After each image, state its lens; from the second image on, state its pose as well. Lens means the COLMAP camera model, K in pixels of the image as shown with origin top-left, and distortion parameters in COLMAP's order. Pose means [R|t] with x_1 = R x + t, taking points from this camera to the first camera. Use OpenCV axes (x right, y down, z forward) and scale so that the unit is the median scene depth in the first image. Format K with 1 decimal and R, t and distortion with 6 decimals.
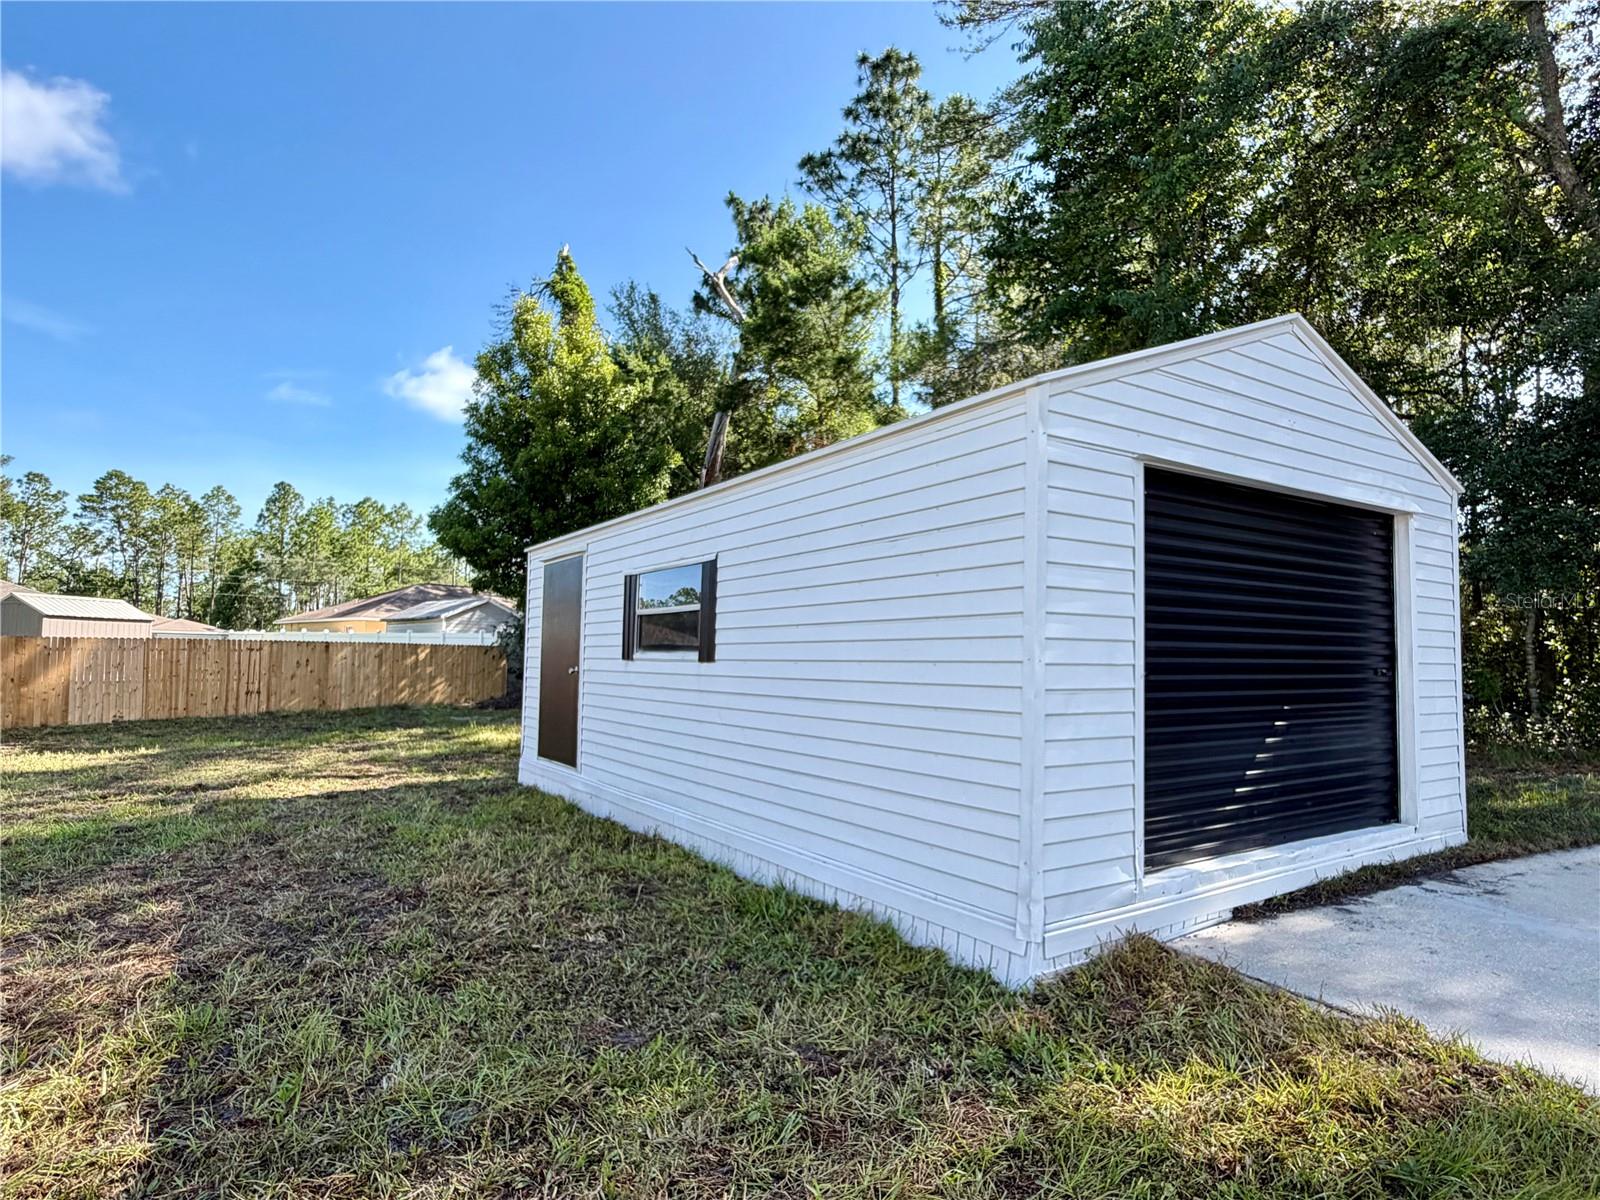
lens RADIAL K [[886.9, 0, 788.8], [0, 886.9, 598.1], [0, 0, 1]] dist [-0.000108, -0.002723]
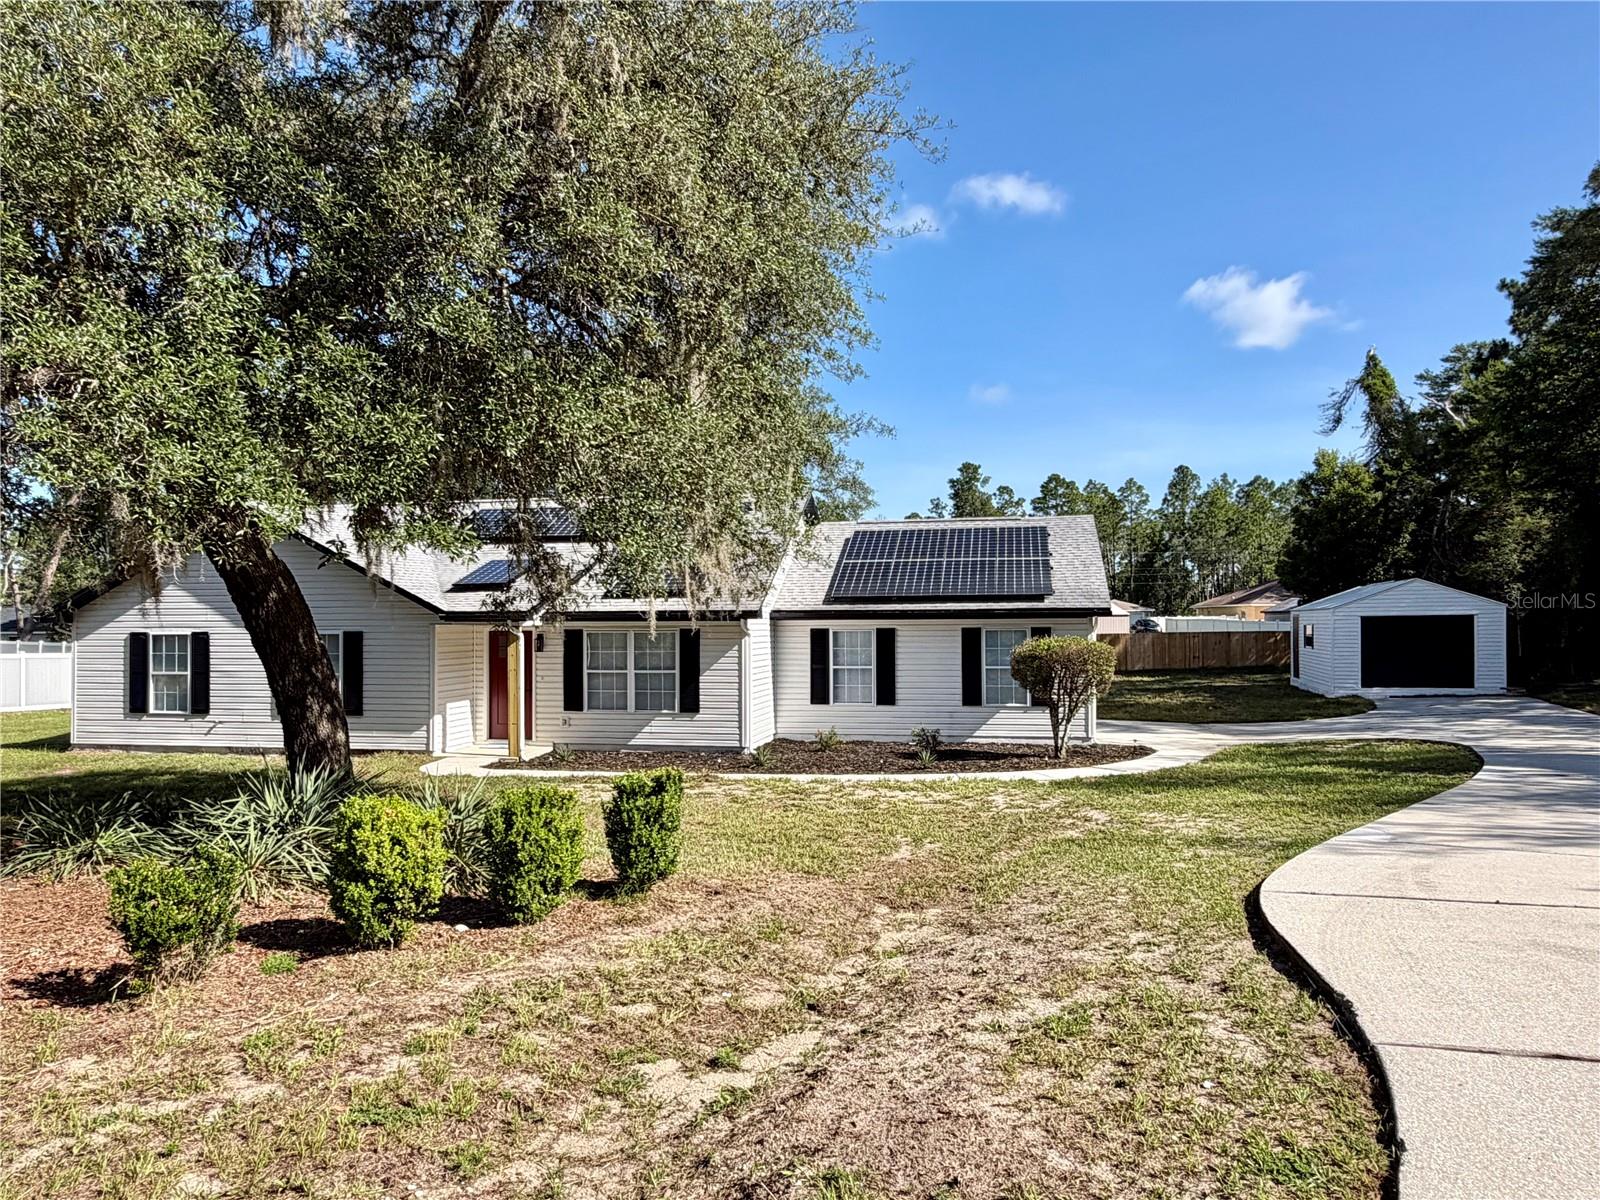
lens RADIAL K [[1068.9, 0, 797.0], [0, 1068.9, 605.7], [0, 0, 1]] dist [0.000393, 0.000466]
pose [[0.648778, -0.023713, -0.760608, 0.123406], [0.064284, 0.997649, 0.023729, -0.023344], [0.758258, -0.064290, 0.648778, -0.232807]]
